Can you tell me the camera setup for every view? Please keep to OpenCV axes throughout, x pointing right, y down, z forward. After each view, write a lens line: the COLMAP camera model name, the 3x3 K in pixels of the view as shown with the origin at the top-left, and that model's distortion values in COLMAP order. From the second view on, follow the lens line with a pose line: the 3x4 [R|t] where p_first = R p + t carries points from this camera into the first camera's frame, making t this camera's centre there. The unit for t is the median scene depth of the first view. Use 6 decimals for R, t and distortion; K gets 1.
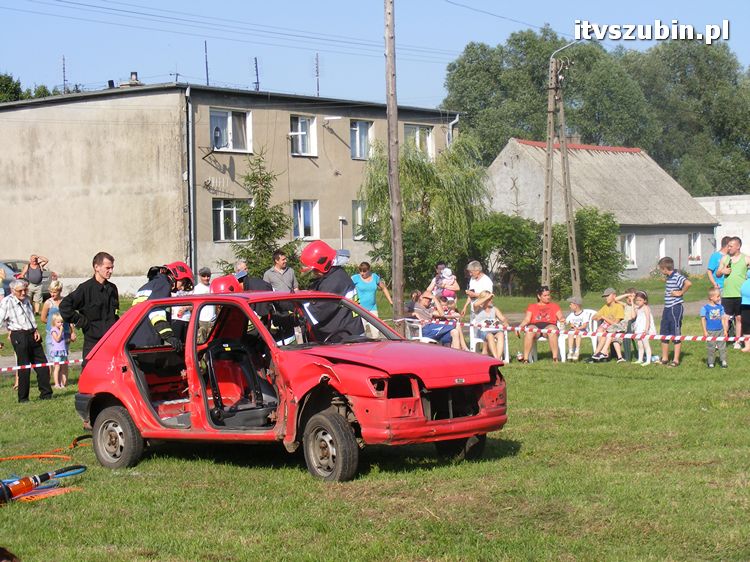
lens RADIAL K [[1454.9, 0, 375.0], [0, 1454.9, 281.0], [0, 0, 1]] dist [-0.001950, -0.059135]
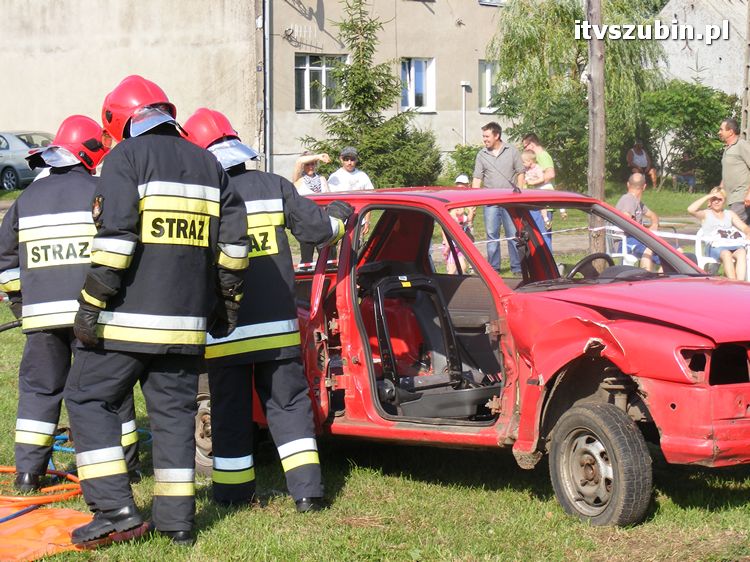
lens RADIAL K [[1634.9, 0, 375.0], [0, 1634.9, 281.0], [0, 0, 1]] dist [-0.016144, 0.076036]
pose [[0.999413, 0.021005, -0.027045, -0.045982], [-0.019023, 0.997256, 0.071551, -0.001104], [0.028474, -0.070995, 0.997070, 0.159252]]
